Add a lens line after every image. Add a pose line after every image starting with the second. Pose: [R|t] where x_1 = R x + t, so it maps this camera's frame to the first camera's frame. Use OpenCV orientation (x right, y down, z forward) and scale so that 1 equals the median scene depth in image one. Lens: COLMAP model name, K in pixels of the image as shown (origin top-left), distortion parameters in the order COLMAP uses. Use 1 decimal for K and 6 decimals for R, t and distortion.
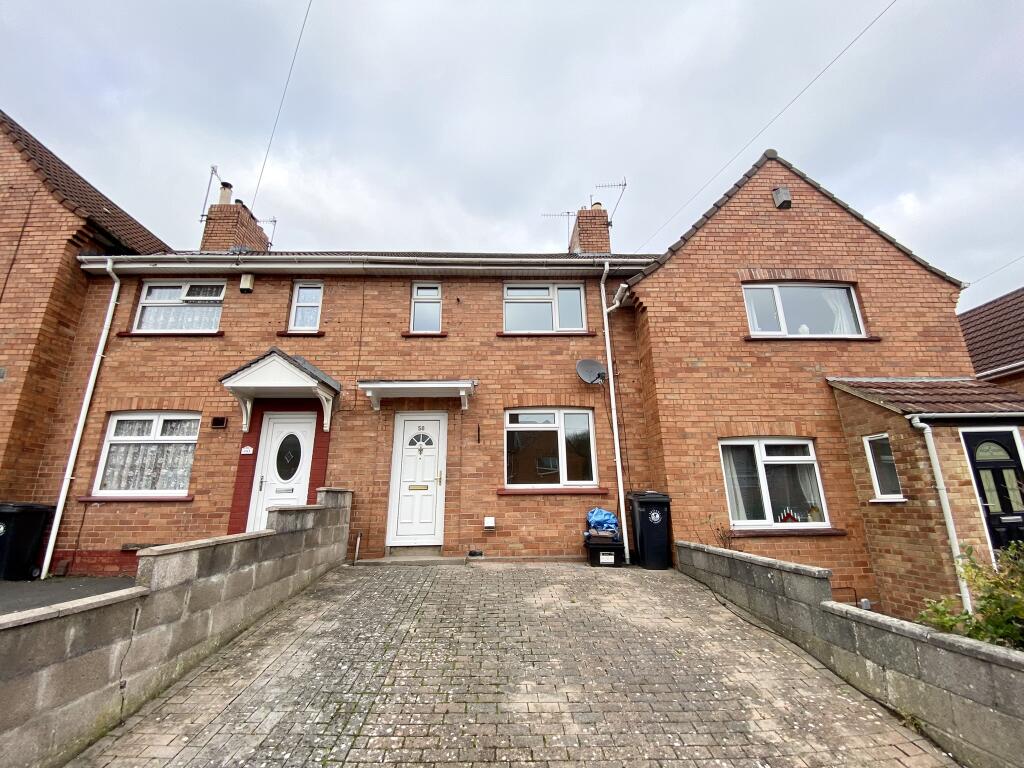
lens RADIAL K [[421.7, 0, 474.5], [0, 421.7, 387.9], [0, 0, 1]] dist [0.003622, -0.010753]
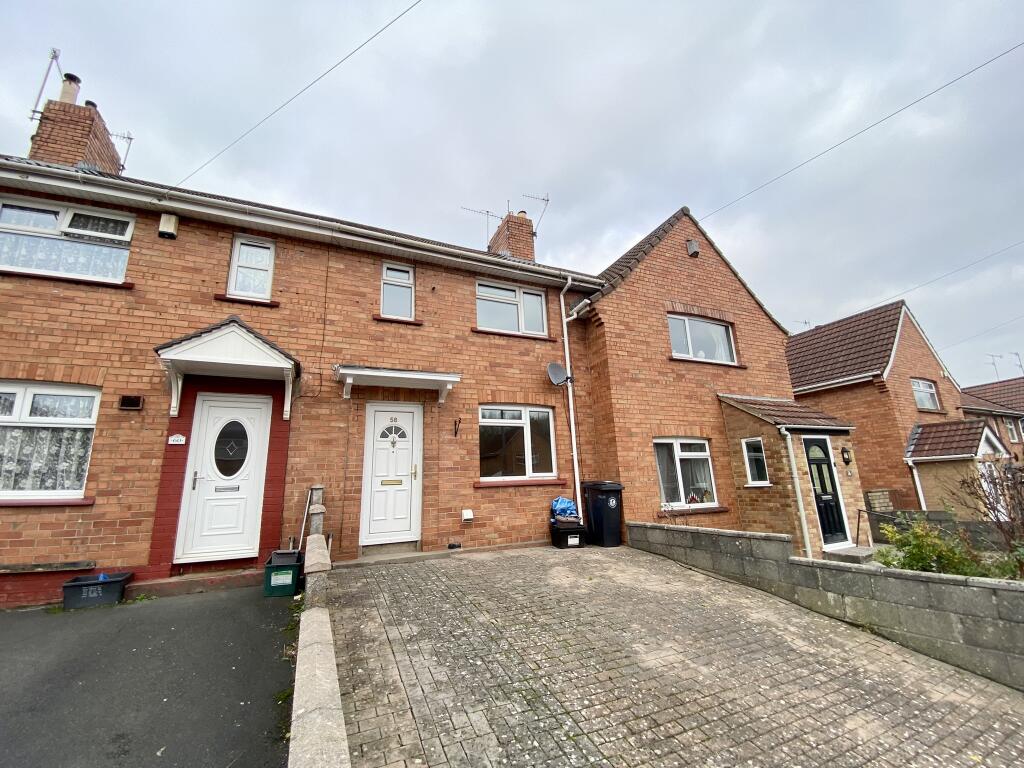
lens RADIAL K [[421.7, 0, 519.4], [0, 421.7, 389.2], [0, 0, 1]] dist [0.003622, -0.010753]
pose [[0.918463, 0.066101, 0.389945, -0.260809], [-0.075887, 0.997069, 0.009725, -0.003505], [-0.388159, -0.038524, 0.920787, 0.021949]]
